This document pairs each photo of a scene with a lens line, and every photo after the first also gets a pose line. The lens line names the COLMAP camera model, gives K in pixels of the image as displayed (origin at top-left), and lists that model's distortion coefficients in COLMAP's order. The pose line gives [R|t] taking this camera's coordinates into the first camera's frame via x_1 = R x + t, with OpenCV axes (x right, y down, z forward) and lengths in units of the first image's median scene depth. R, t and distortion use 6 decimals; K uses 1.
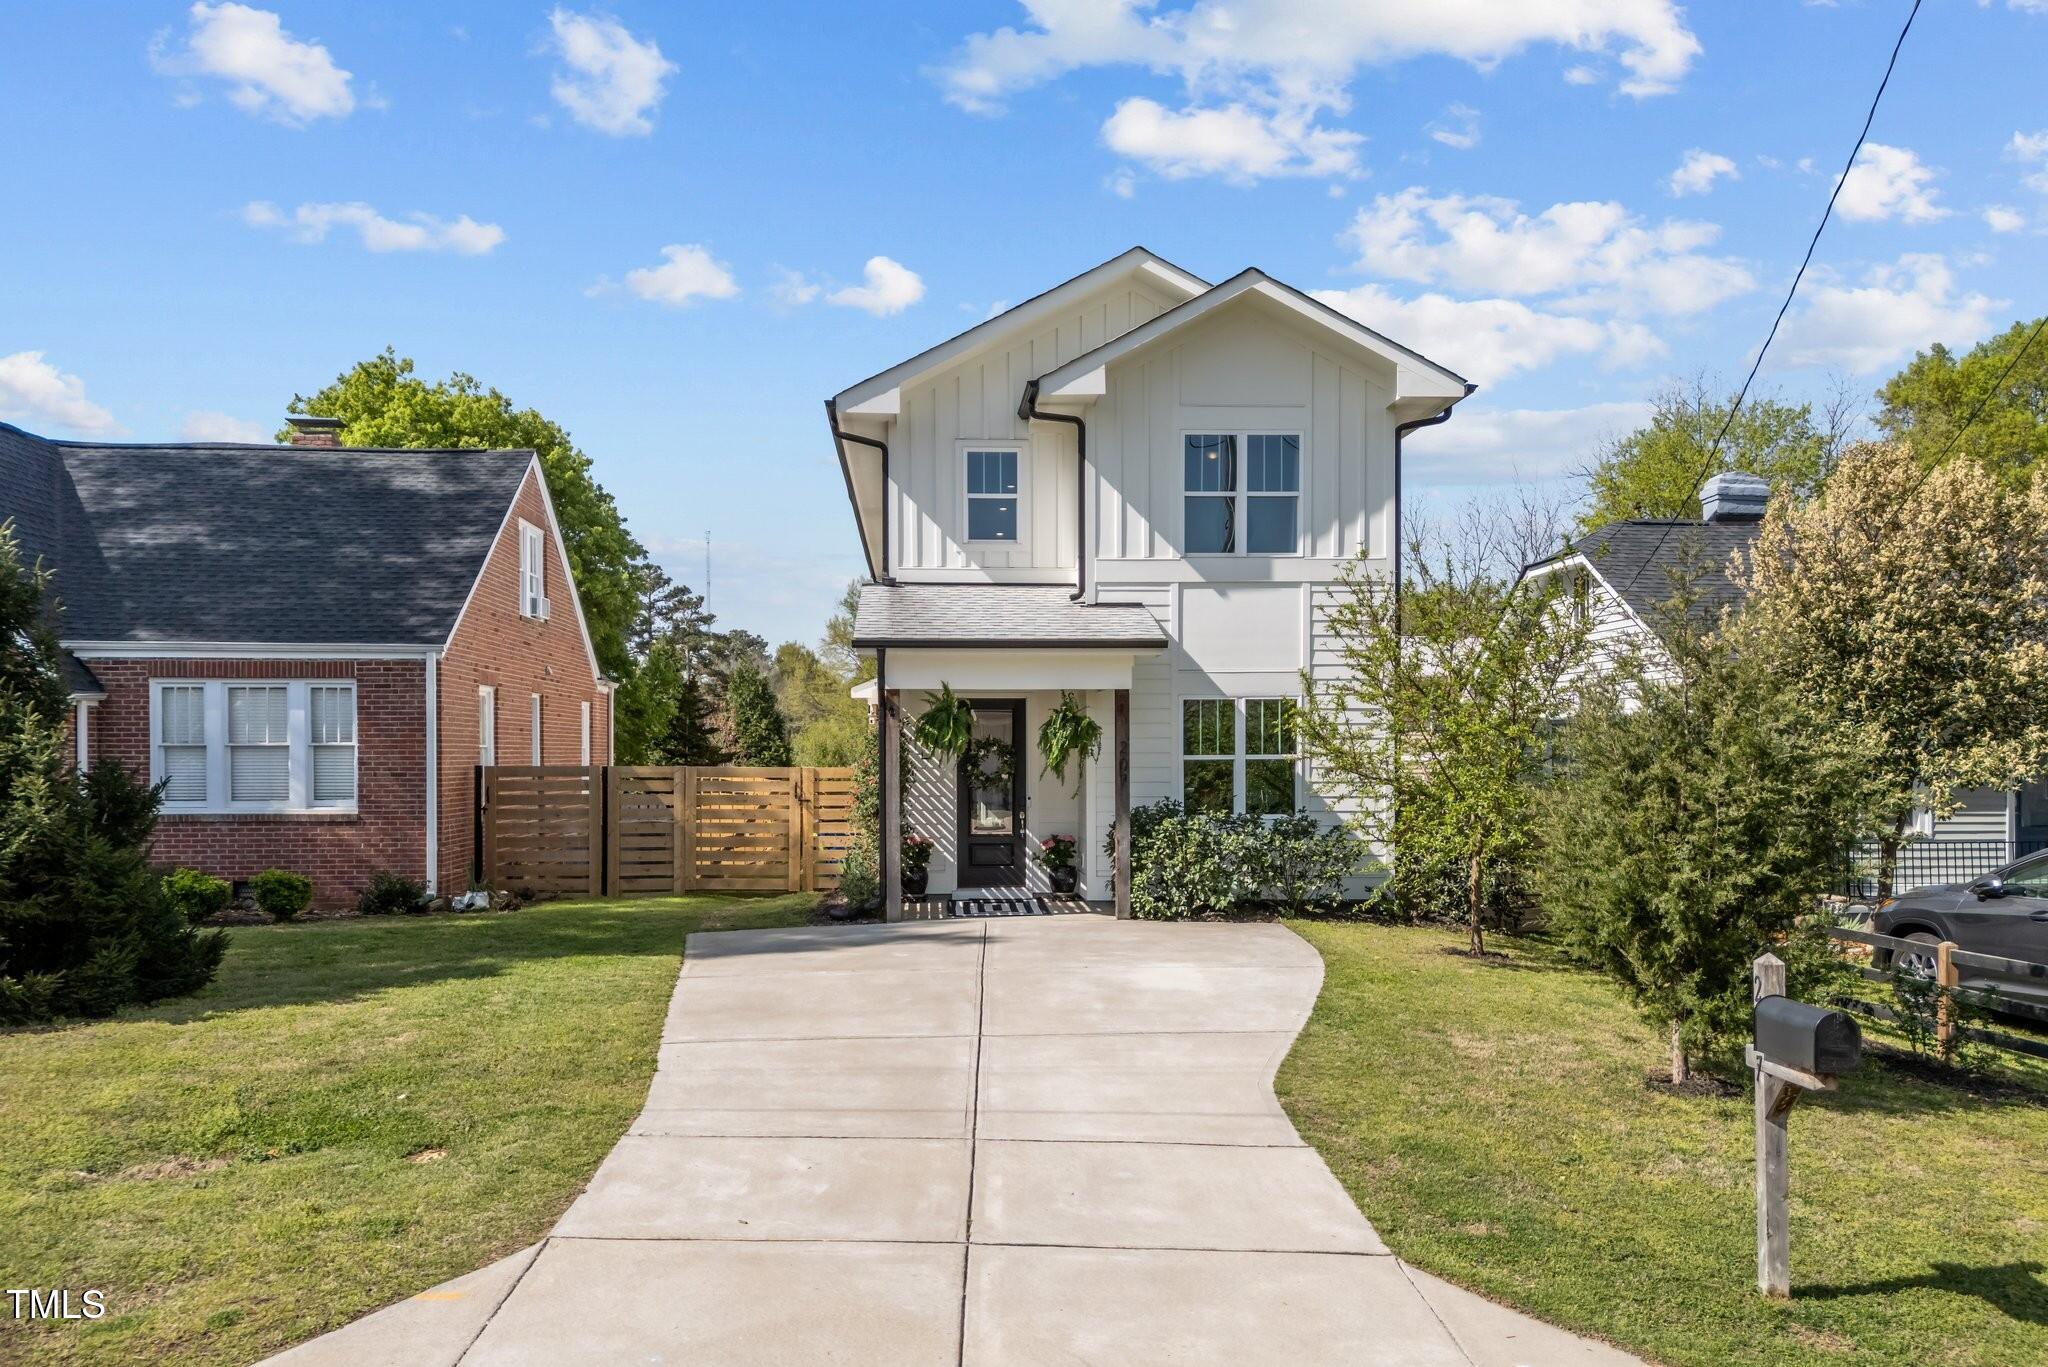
lens RADIAL K [[1526.5, 0, 1020.4], [0, 1526.5, 791.1], [0, 0, 1]] dist [0.057696, -0.022662]
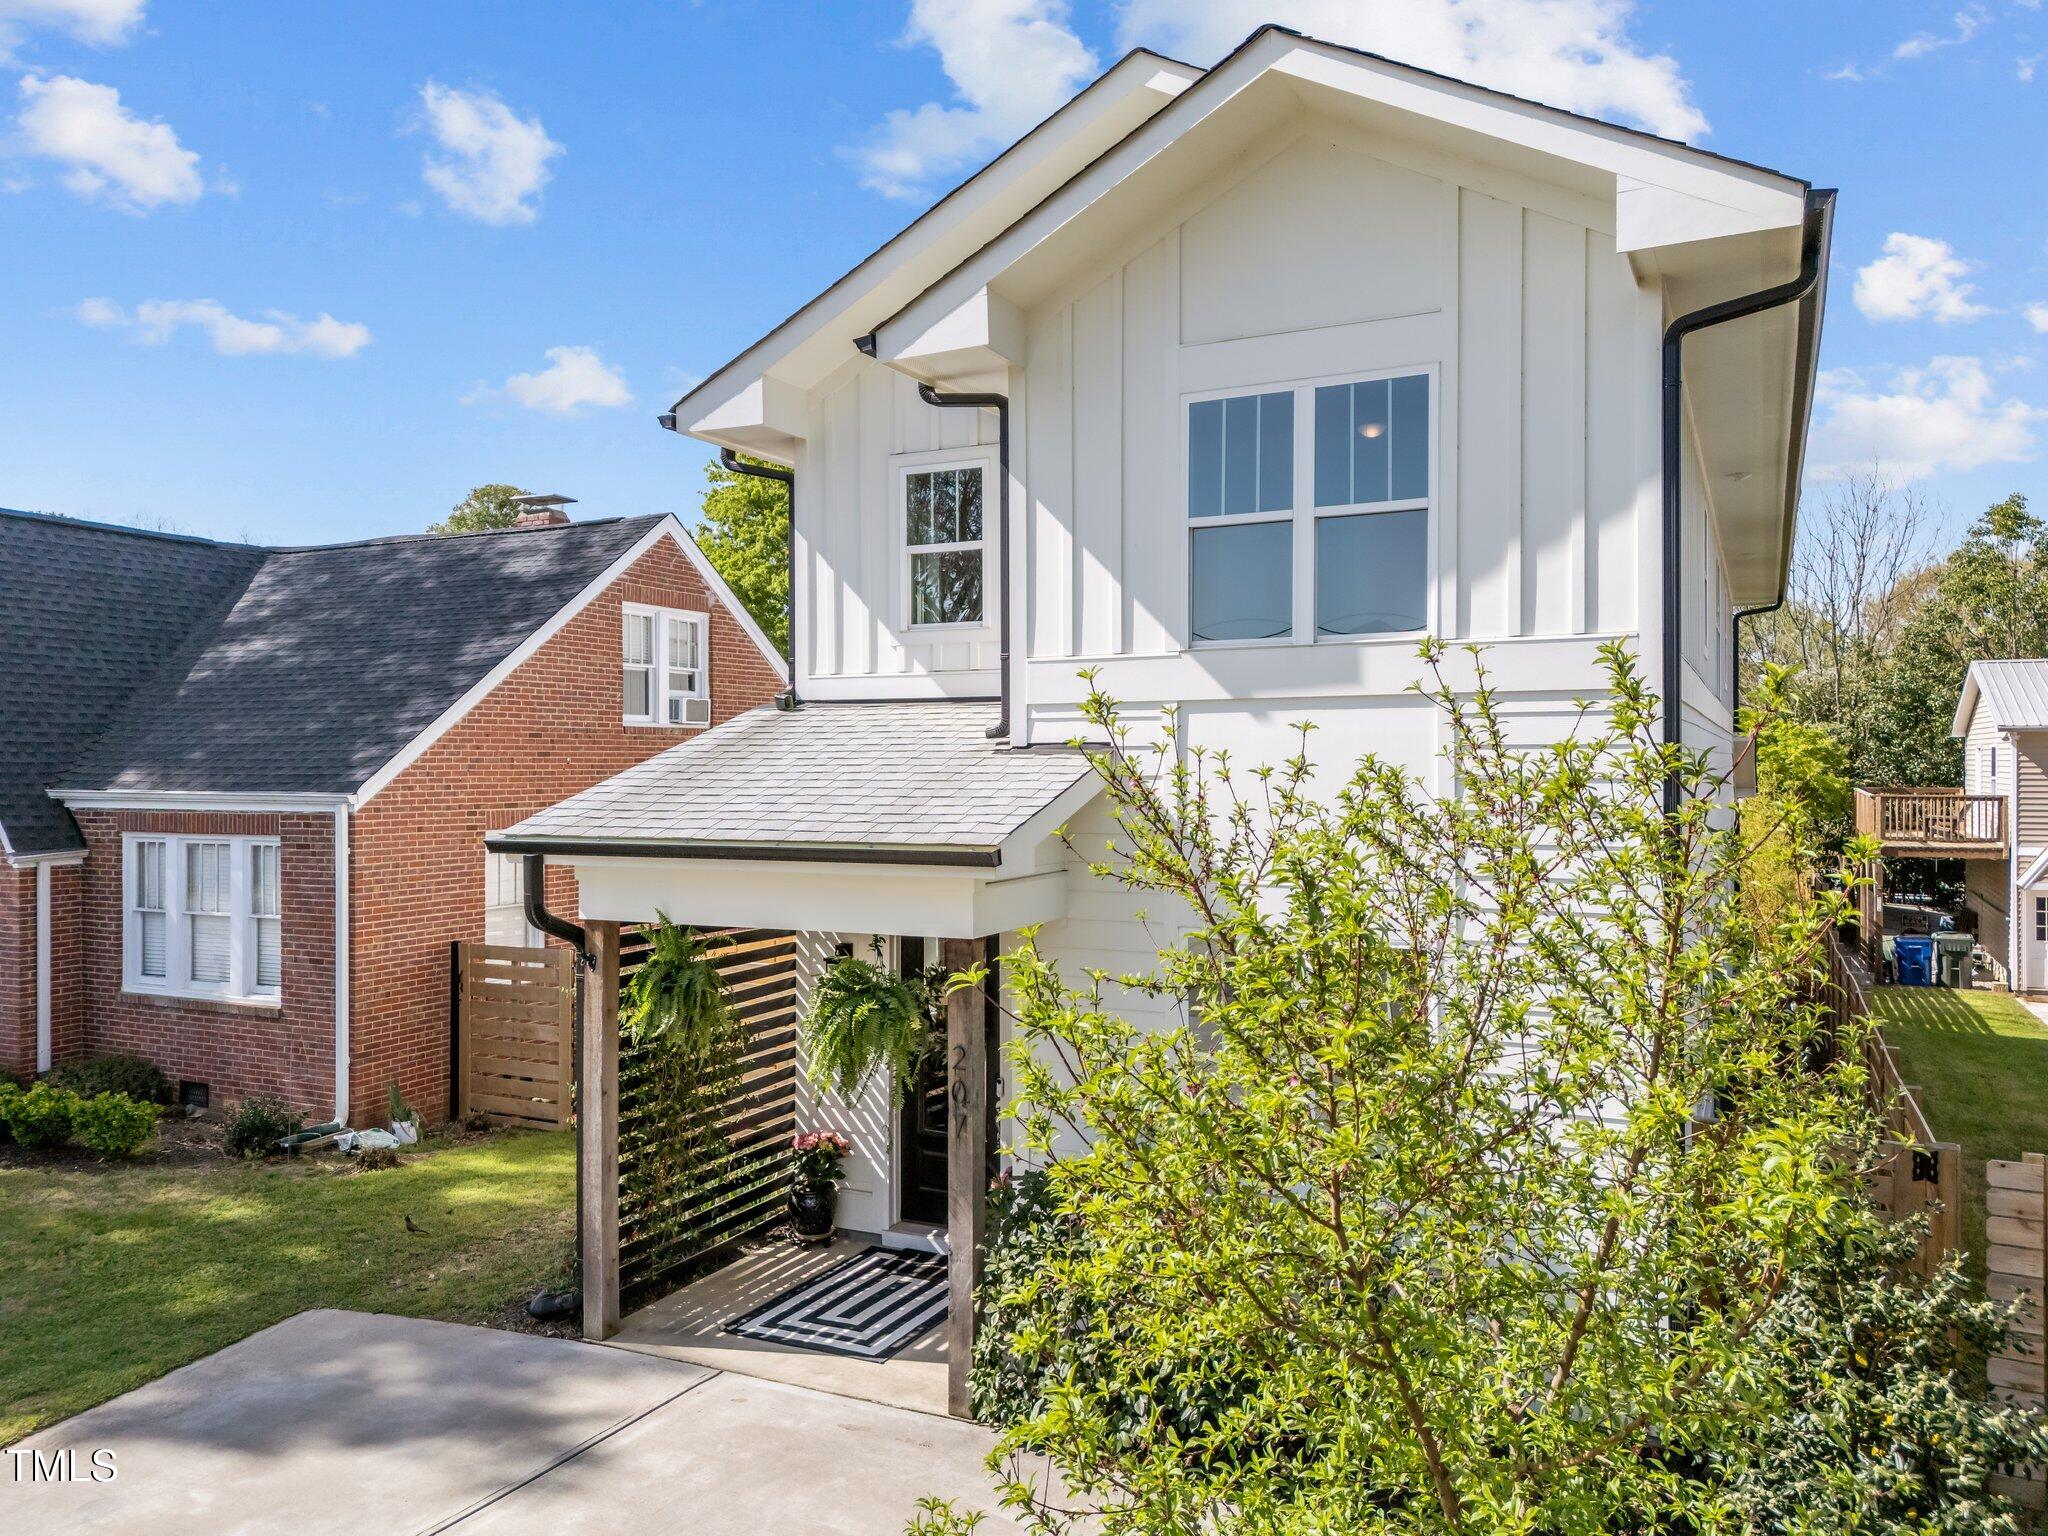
lens RADIAL K [[1512.5, 0, 1026.2], [0, 1512.5, 766.3], [0, 0, 1]] dist [0.053514, -0.034593]
pose [[0.865321, 0.001500, -0.501215, 0.293600], [-0.011282, 0.999800, -0.016484, -0.102218], [0.501090, 0.019919, 0.865166, 0.528322]]
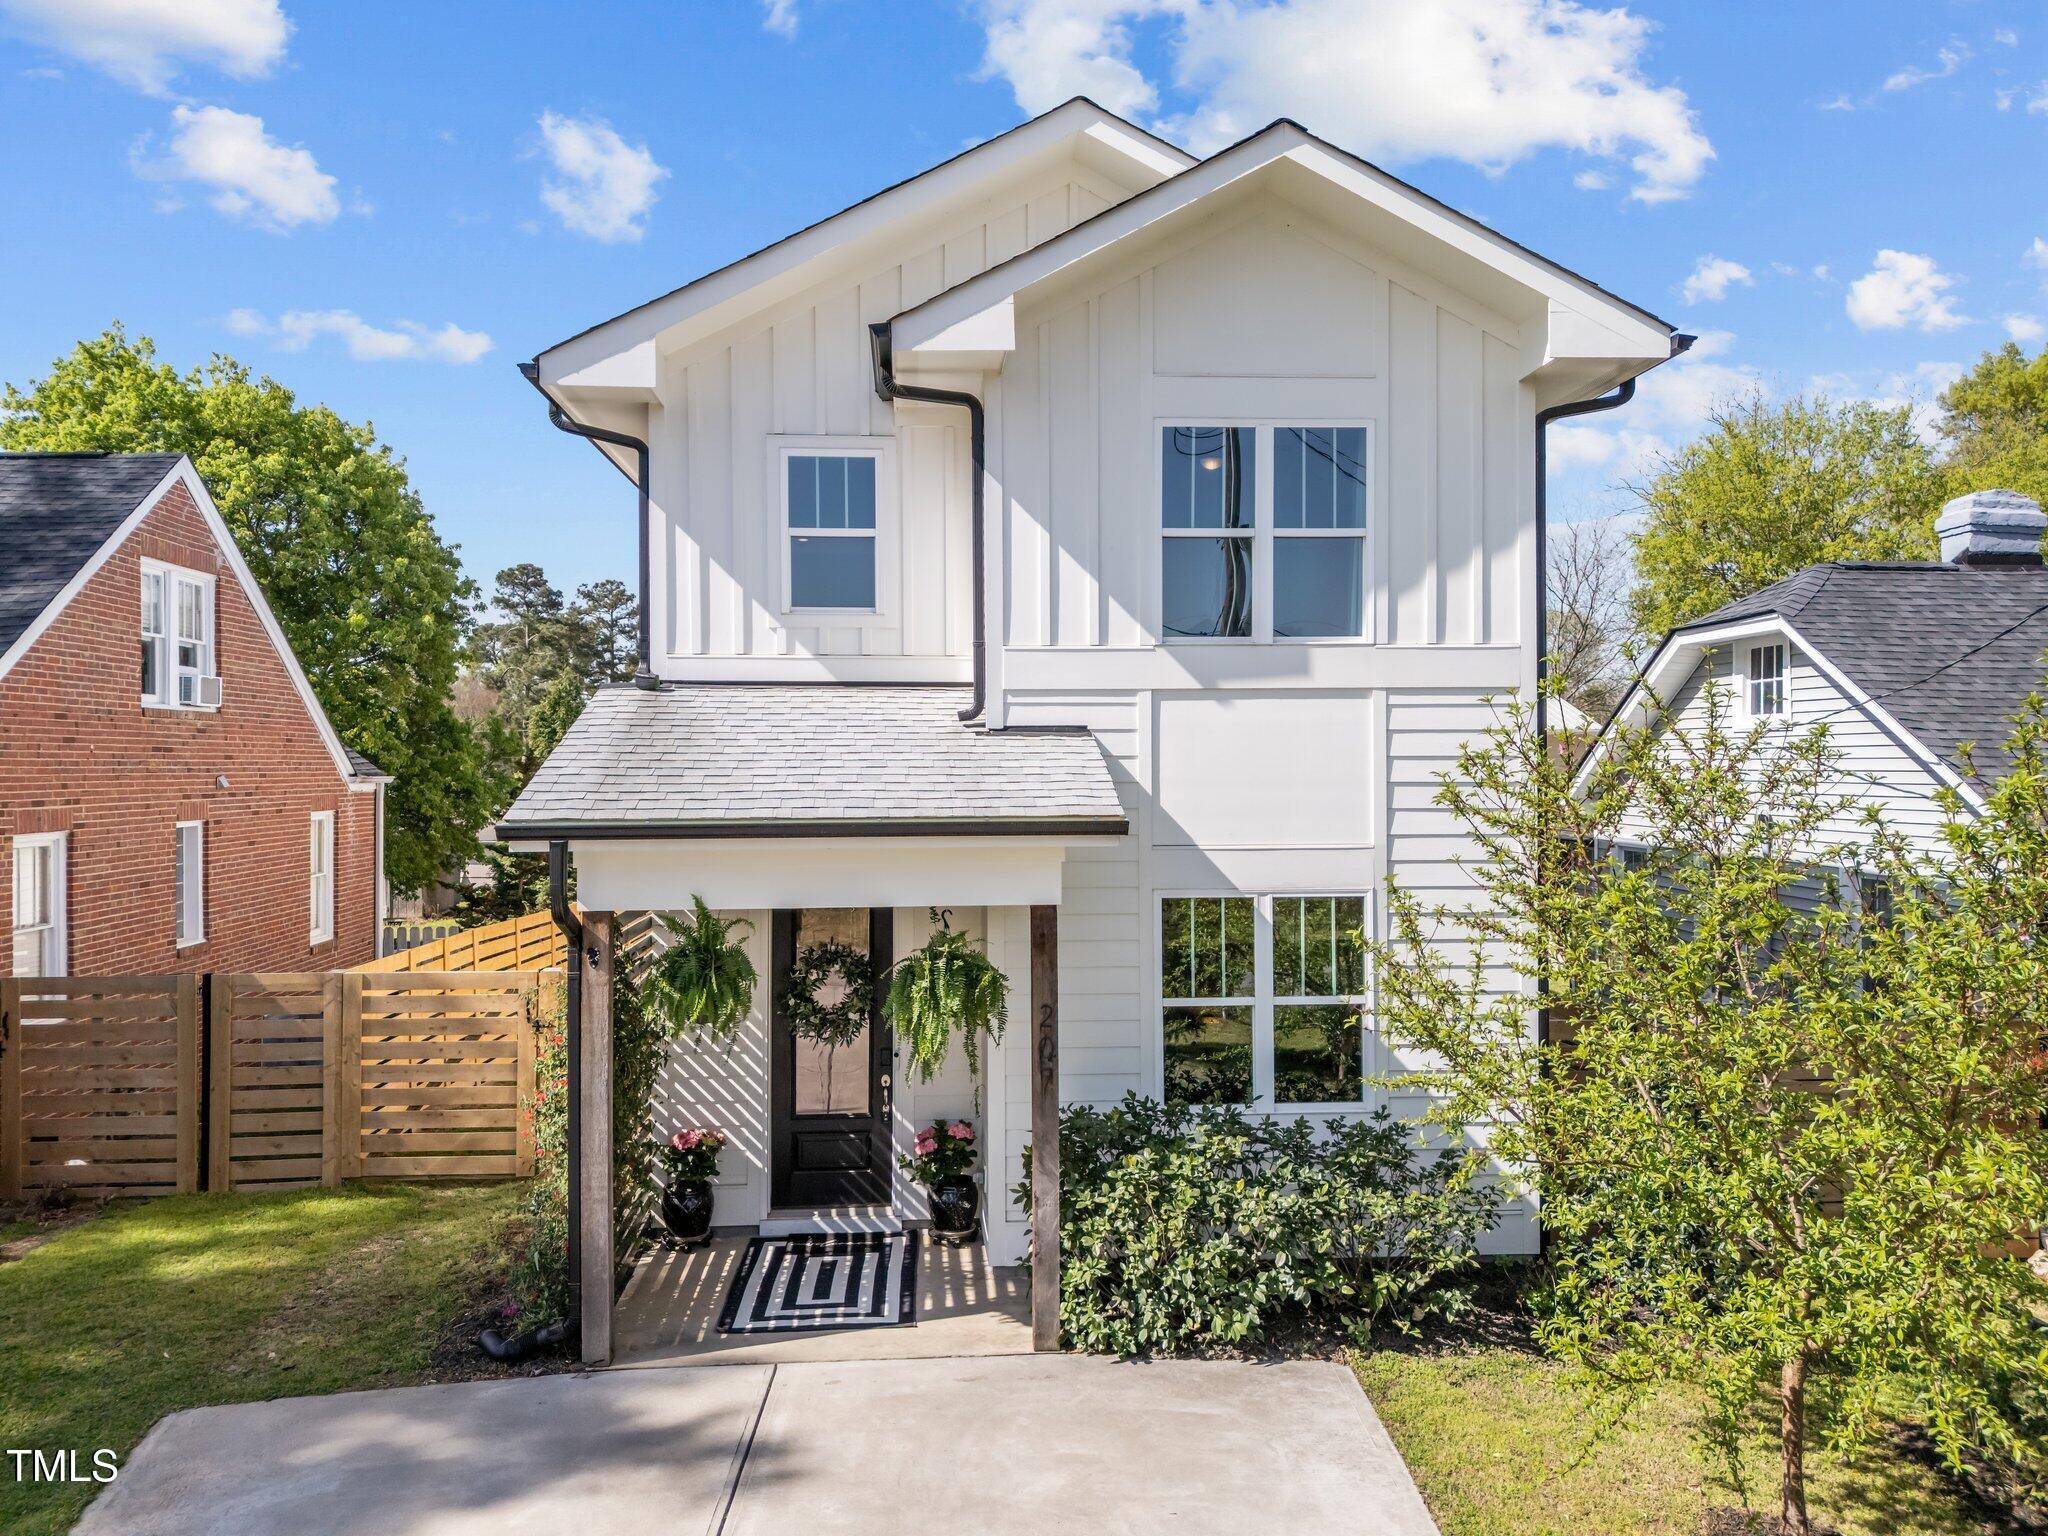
lens RADIAL K [[1512.5, 0, 1026.2], [0, 1512.5, 766.2], [0, 0, 1]] dist [0.053514, -0.034593]
pose [[0.999968, -0.000904, 0.007926, 0.050746], [0.001069, 0.999784, -0.020745, -0.092873], [-0.007906, 0.020753, 0.999753, 0.429710]]
